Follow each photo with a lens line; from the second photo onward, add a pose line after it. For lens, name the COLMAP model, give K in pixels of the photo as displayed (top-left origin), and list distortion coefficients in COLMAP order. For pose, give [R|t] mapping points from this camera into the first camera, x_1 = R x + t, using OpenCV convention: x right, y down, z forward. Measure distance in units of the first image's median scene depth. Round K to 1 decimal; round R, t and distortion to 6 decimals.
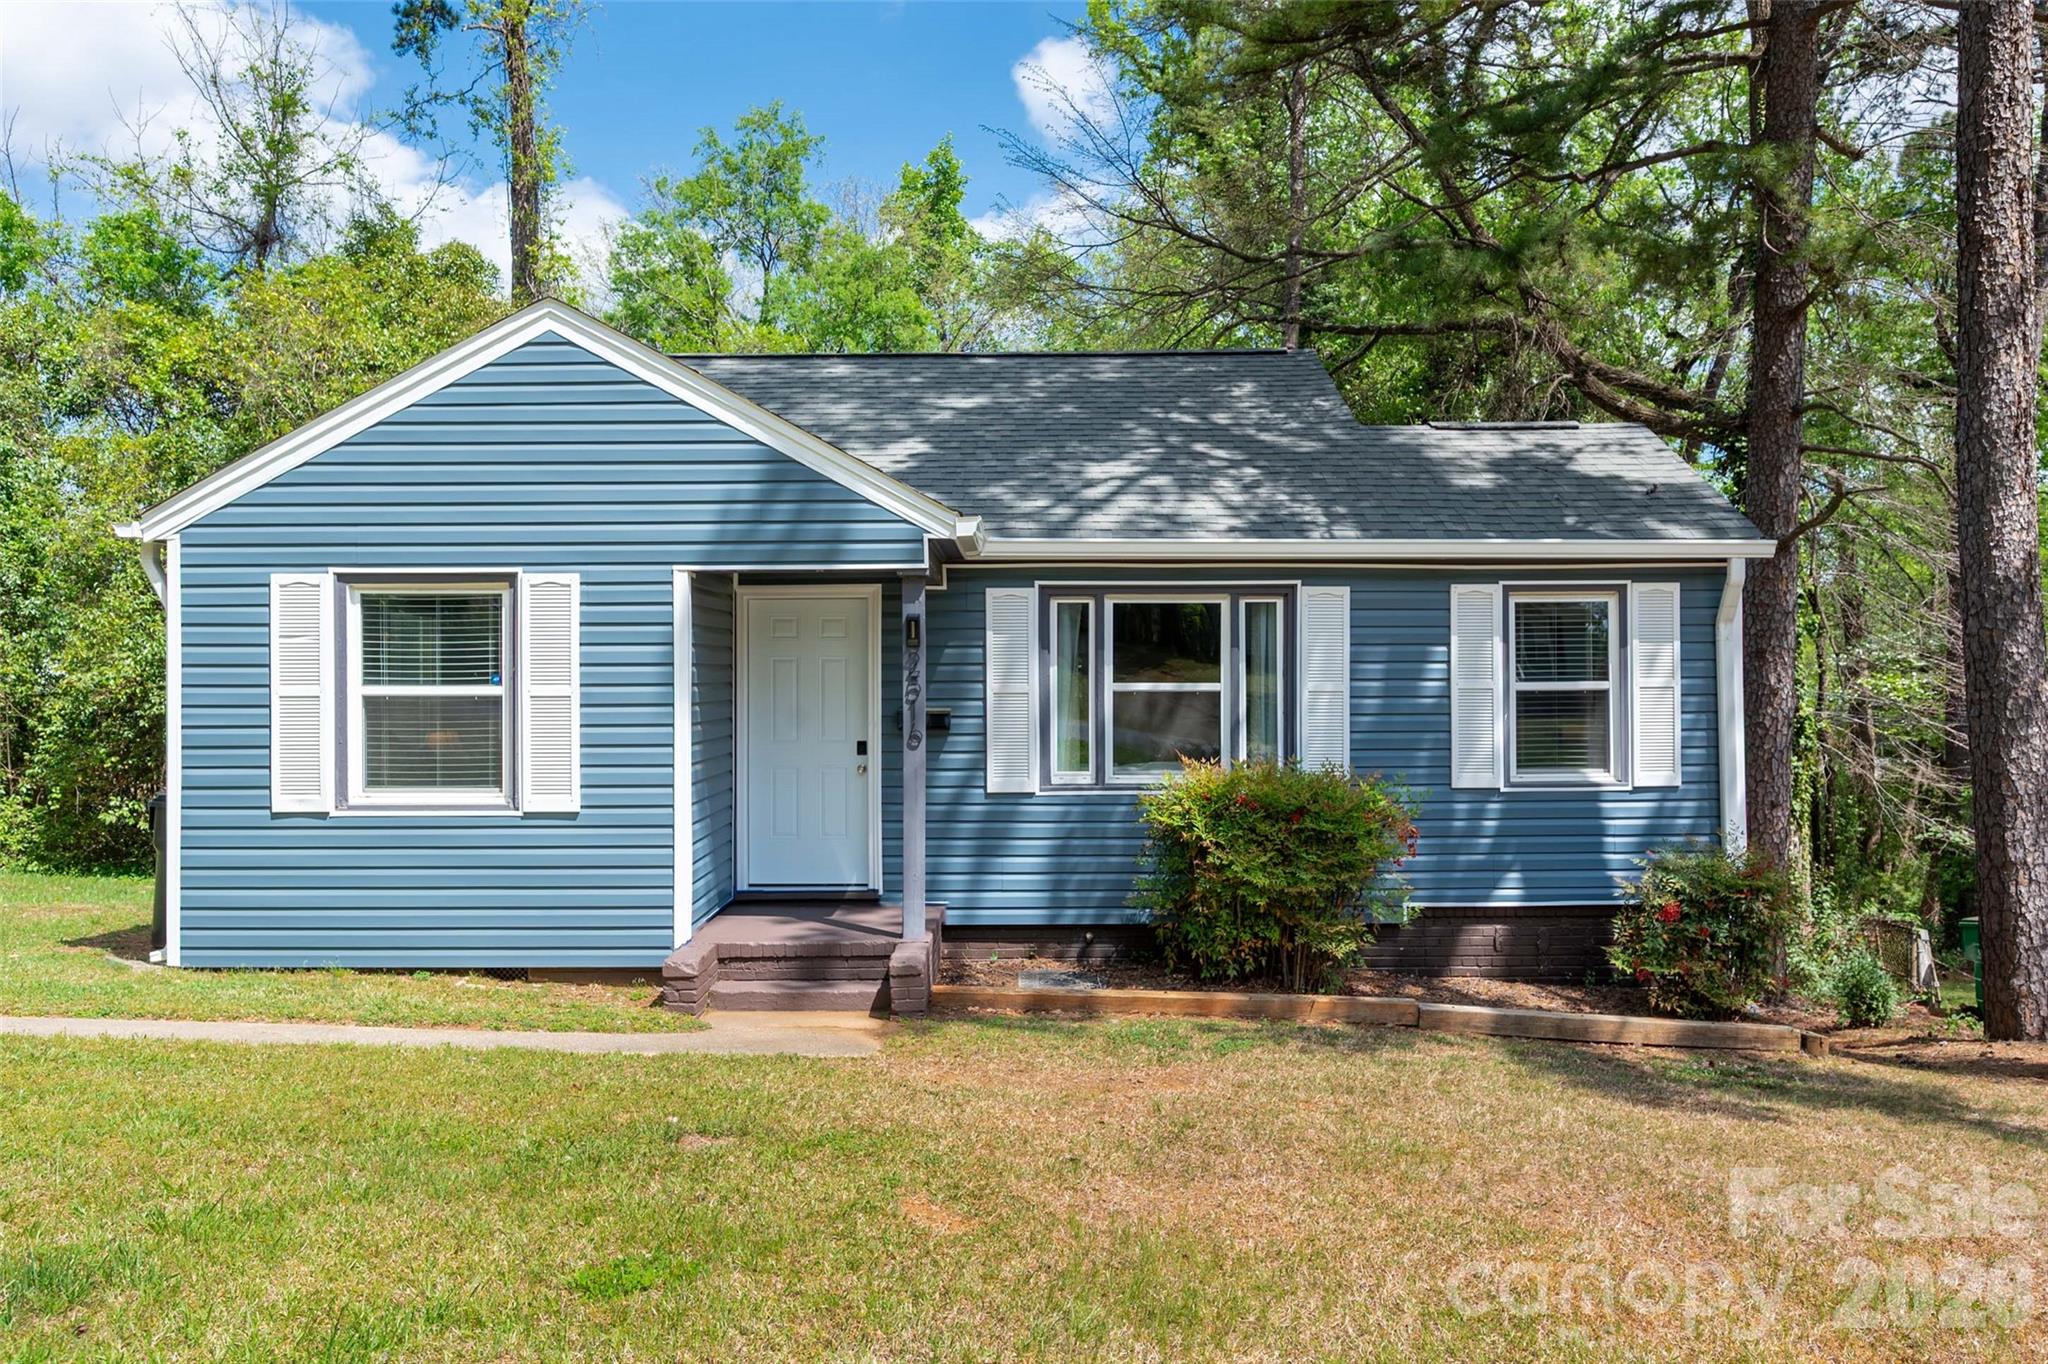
lens RADIAL K [[1379.1, 0, 1023.8], [0, 1379.1, 670.6], [0, 0, 1]] dist [0.000606, 0.005797]
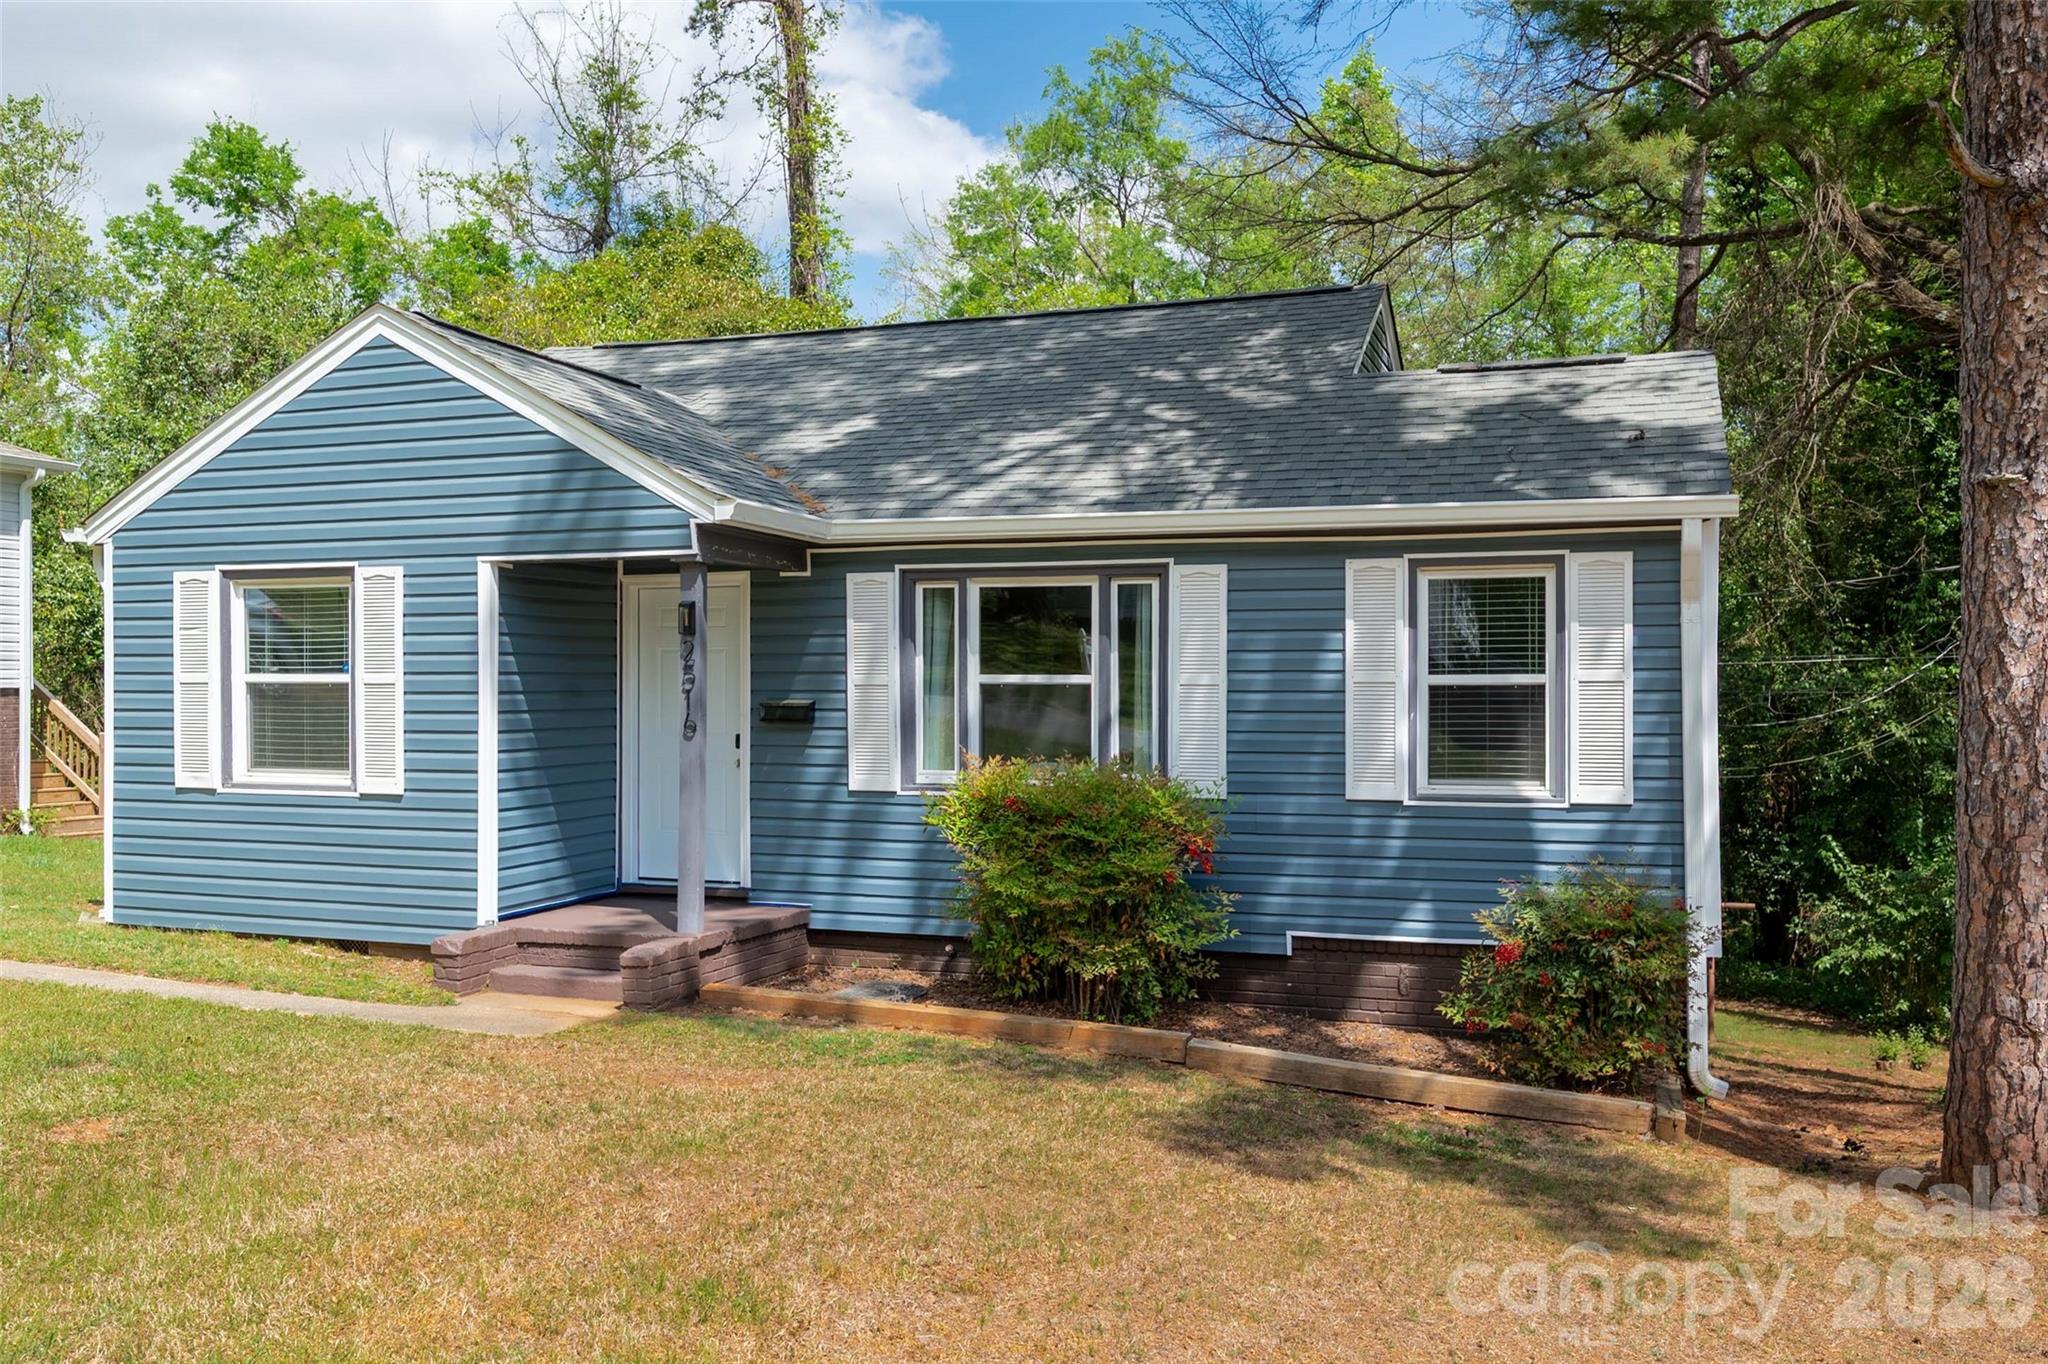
lens RADIAL K [[1596.5, 0, 1022.7], [0, 1596.5, 690.6], [0, 0, 1]] dist [0.001694, 0.007930]
pose [[0.946563, 0.005893, -0.322464, 0.438007], [-0.002298, 0.999931, 0.011526, 0.007317], [0.322510, -0.010169, 0.946512, 0.006428]]
